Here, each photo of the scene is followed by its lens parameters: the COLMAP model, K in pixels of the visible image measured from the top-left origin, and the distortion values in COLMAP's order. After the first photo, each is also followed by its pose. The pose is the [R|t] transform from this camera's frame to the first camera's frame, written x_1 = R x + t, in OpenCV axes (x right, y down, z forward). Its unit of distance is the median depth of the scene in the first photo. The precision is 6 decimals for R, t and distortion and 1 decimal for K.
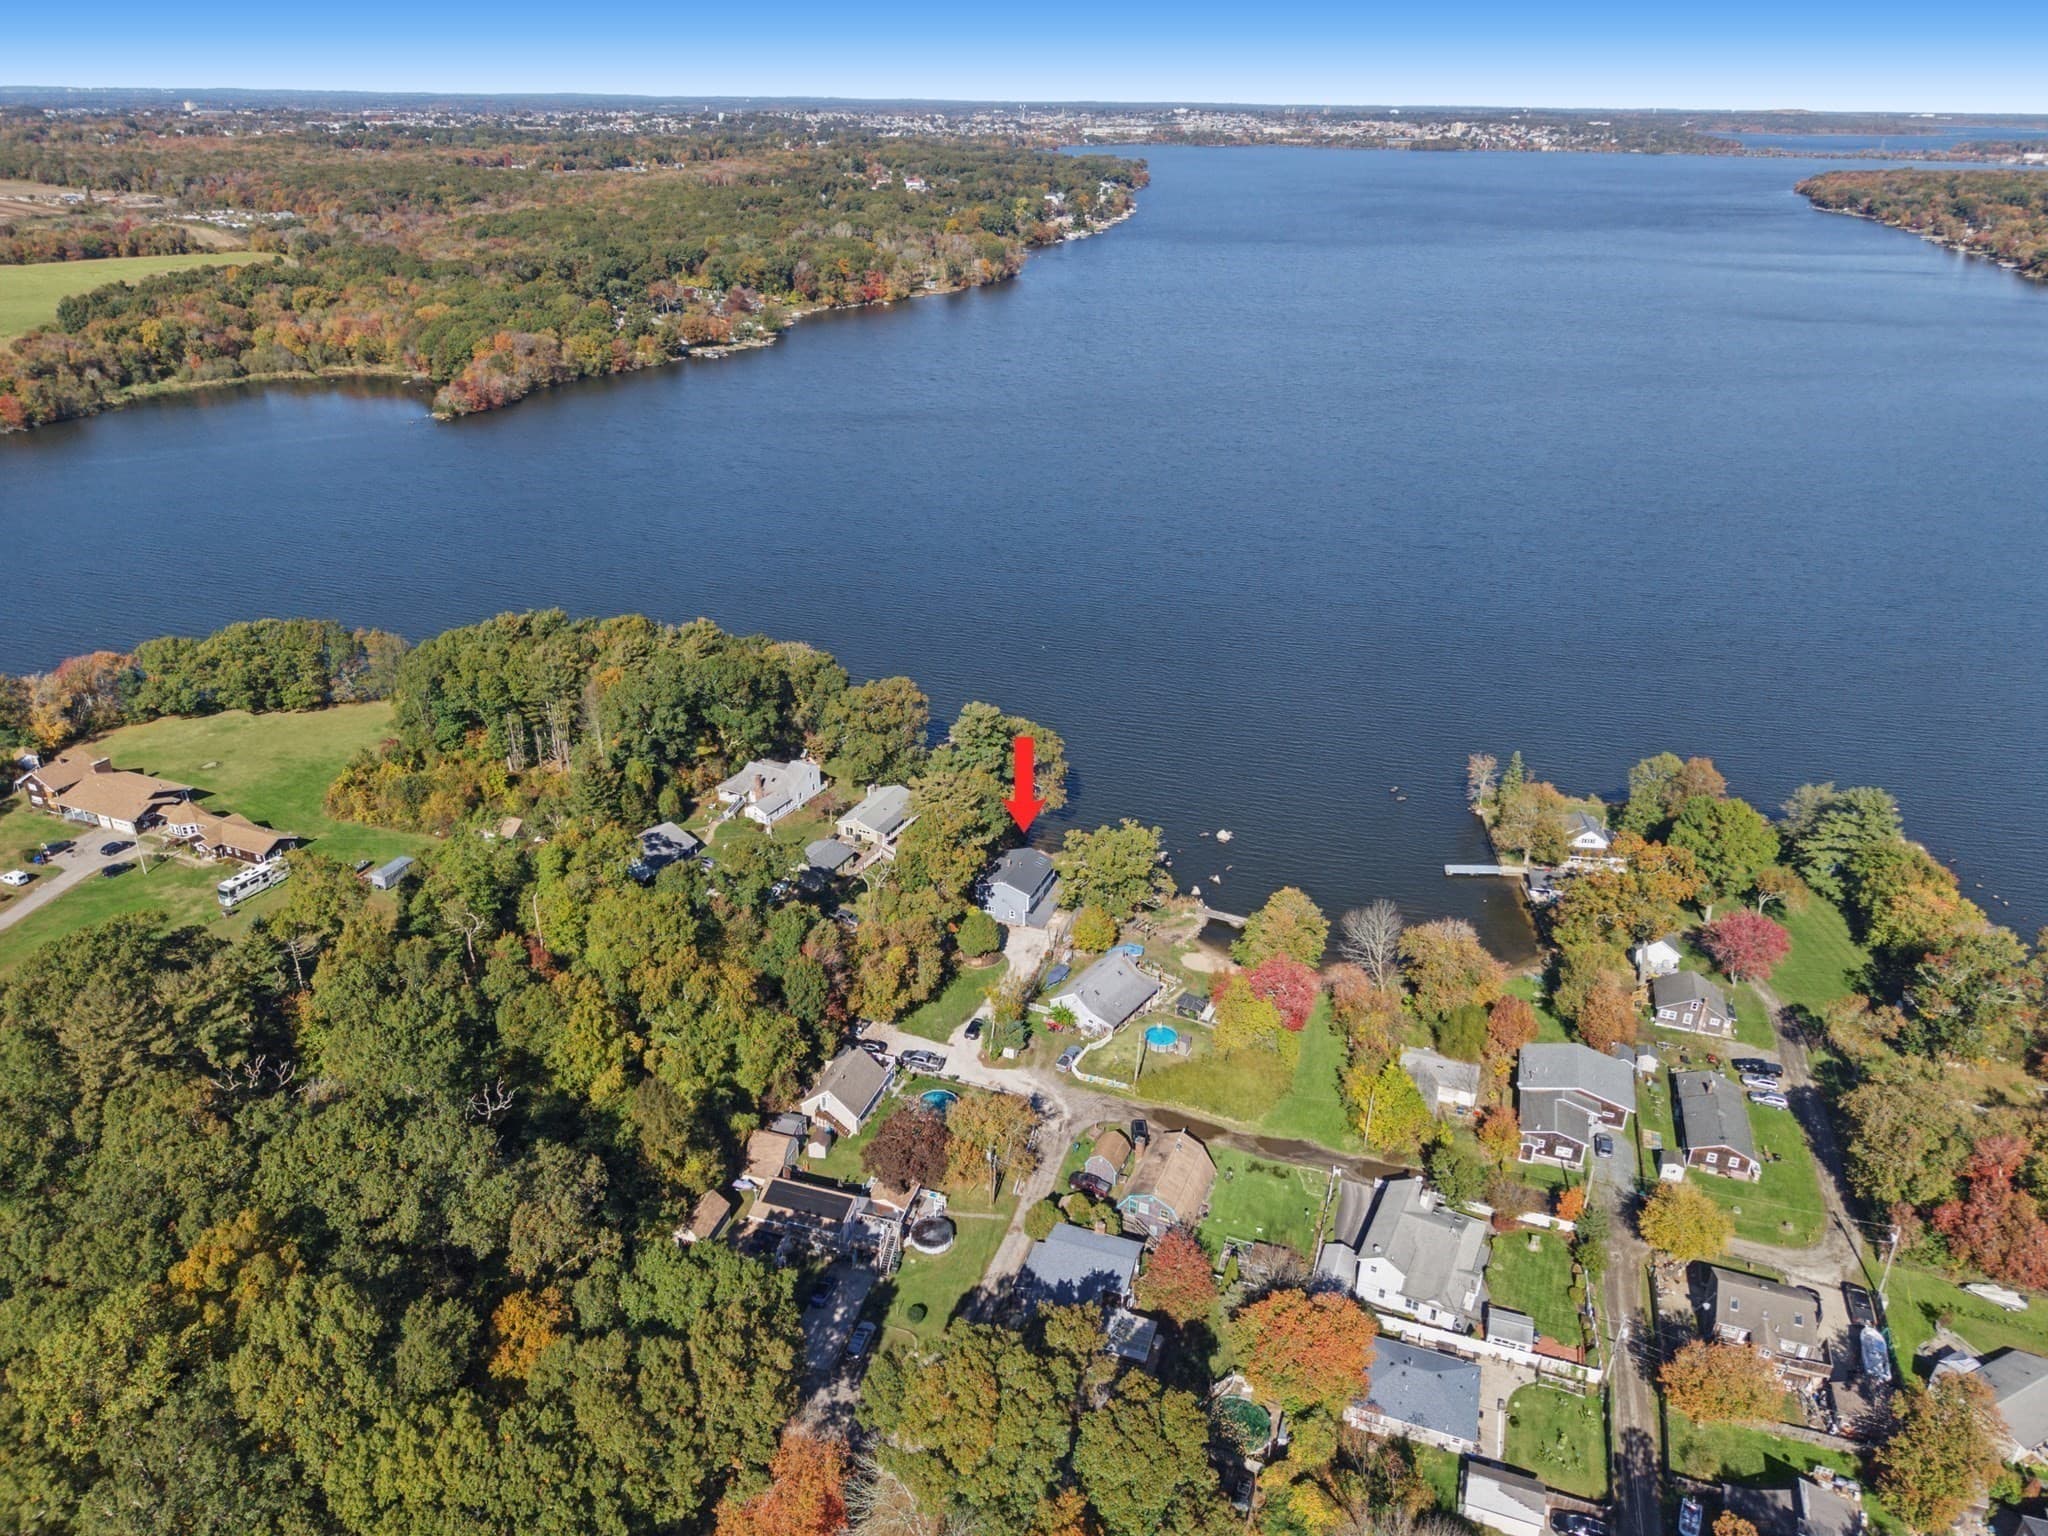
lens RADIAL K [[1384.0, 0, 1031.7], [0, 1384.0, 731.1], [0, 0, 1]] dist [0.010110, -0.004023]
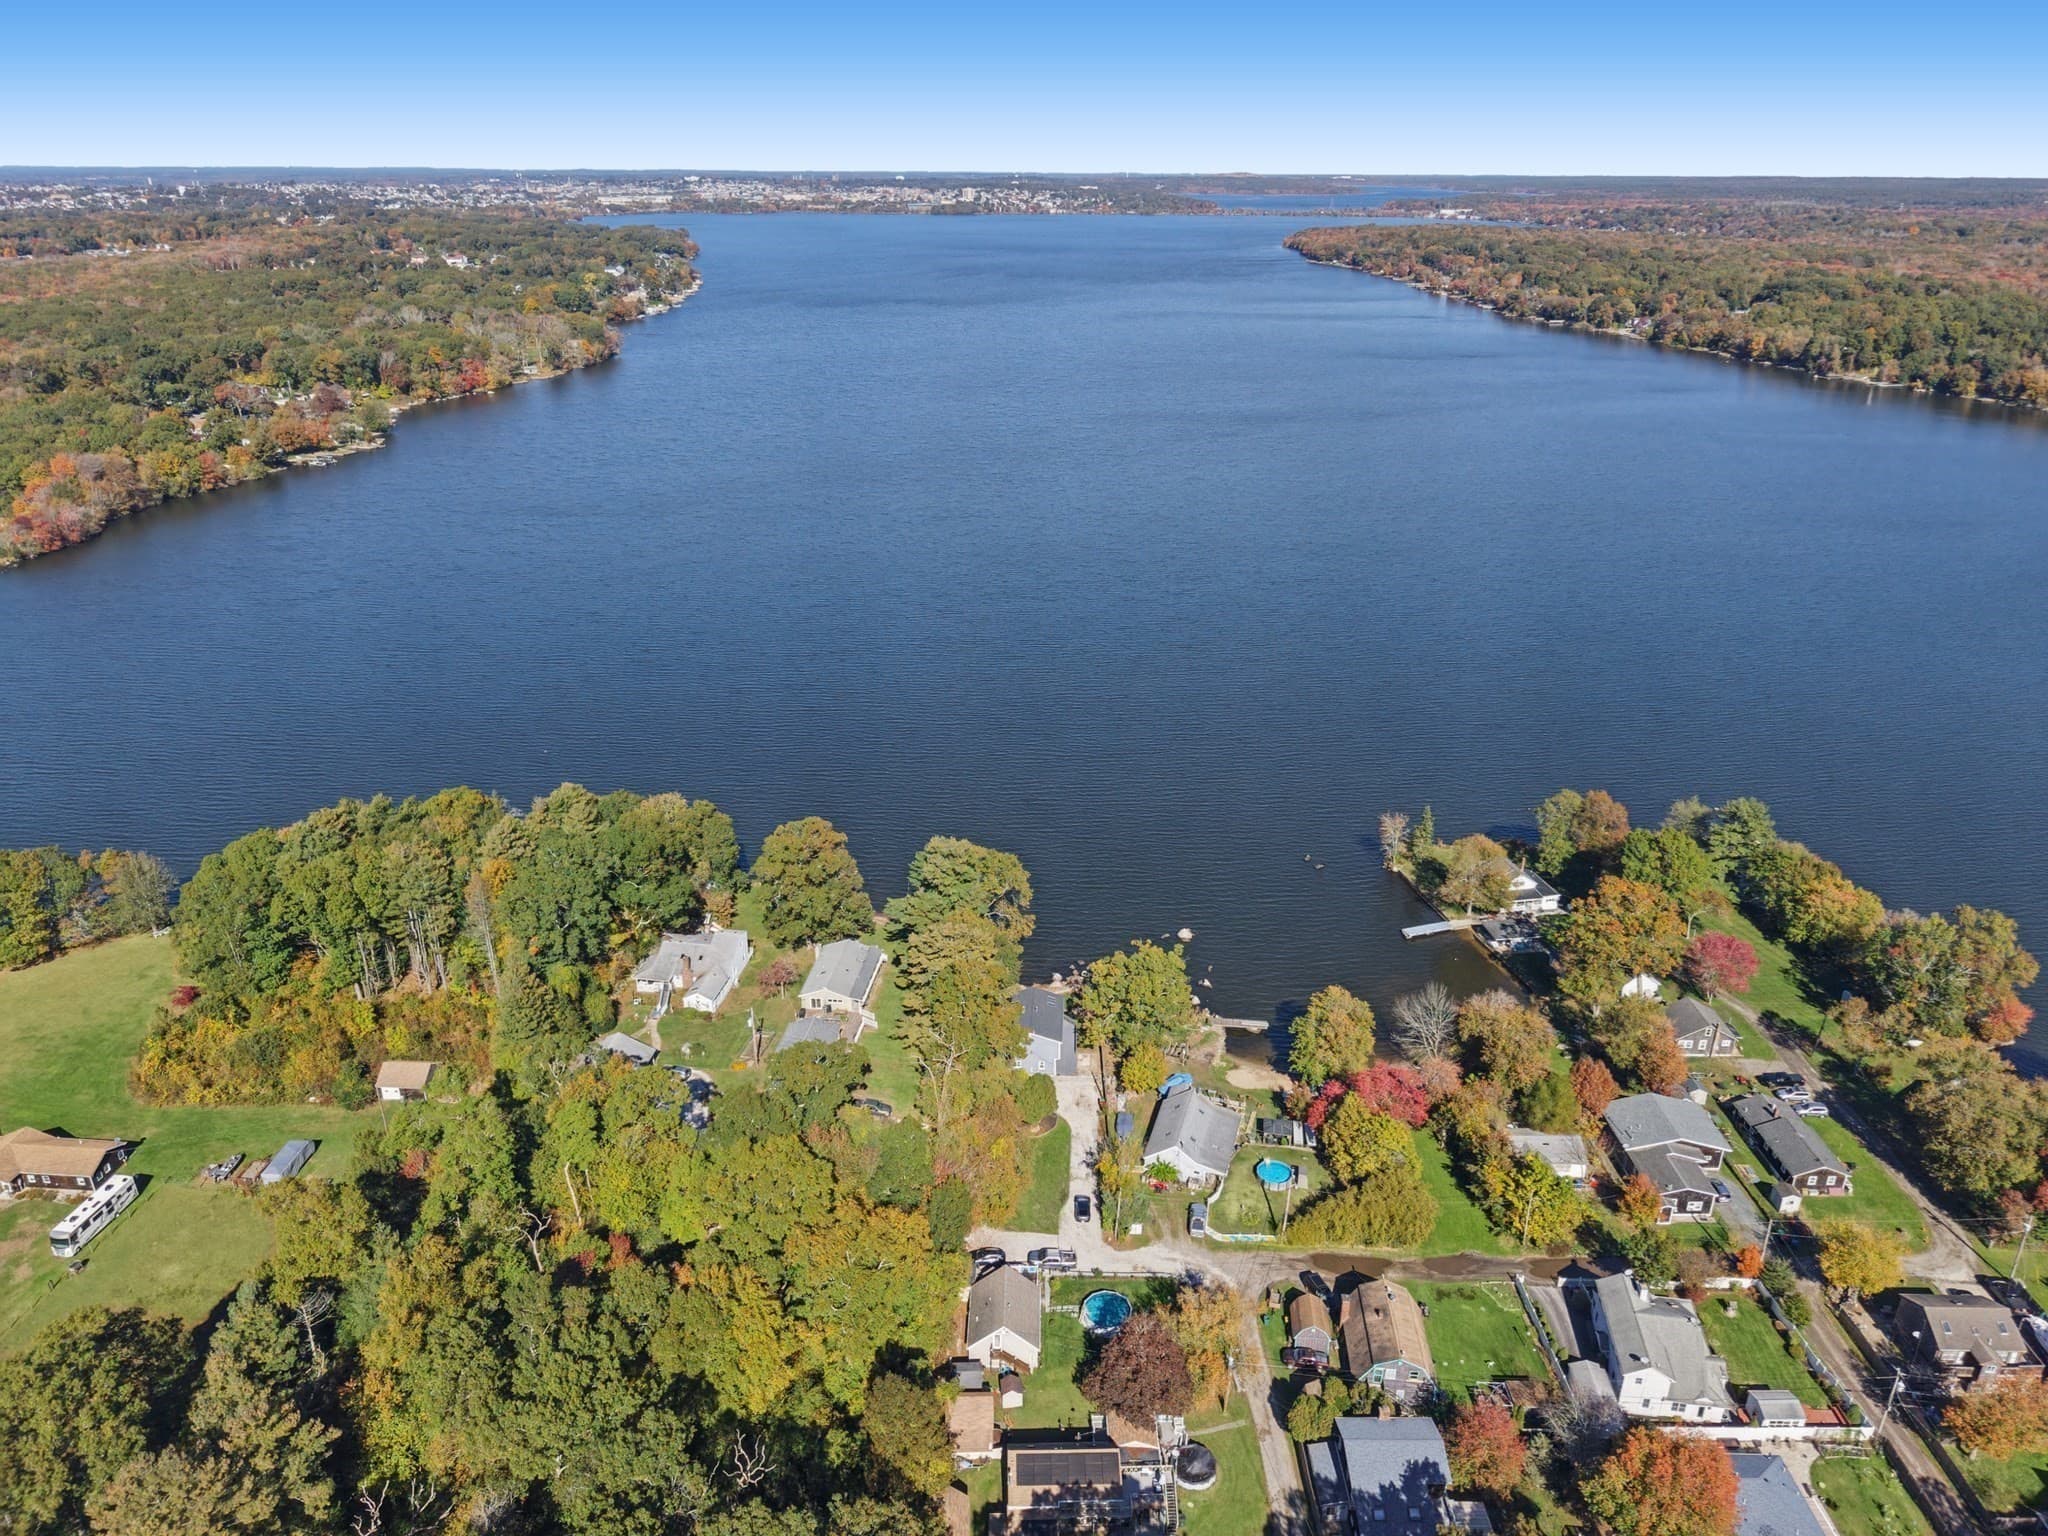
lens RADIAL K [[1384.0, 0, 1031.7], [0, 1384.0, 731.1], [0, 0, 1]] dist [0.010110, -0.004023]
pose [[0.949191, -0.125137, 0.288752, -0.213942], [0.136864, 0.990374, -0.020701, -0.057850], [-0.283382, 0.059169, 0.957180, 0.086585]]
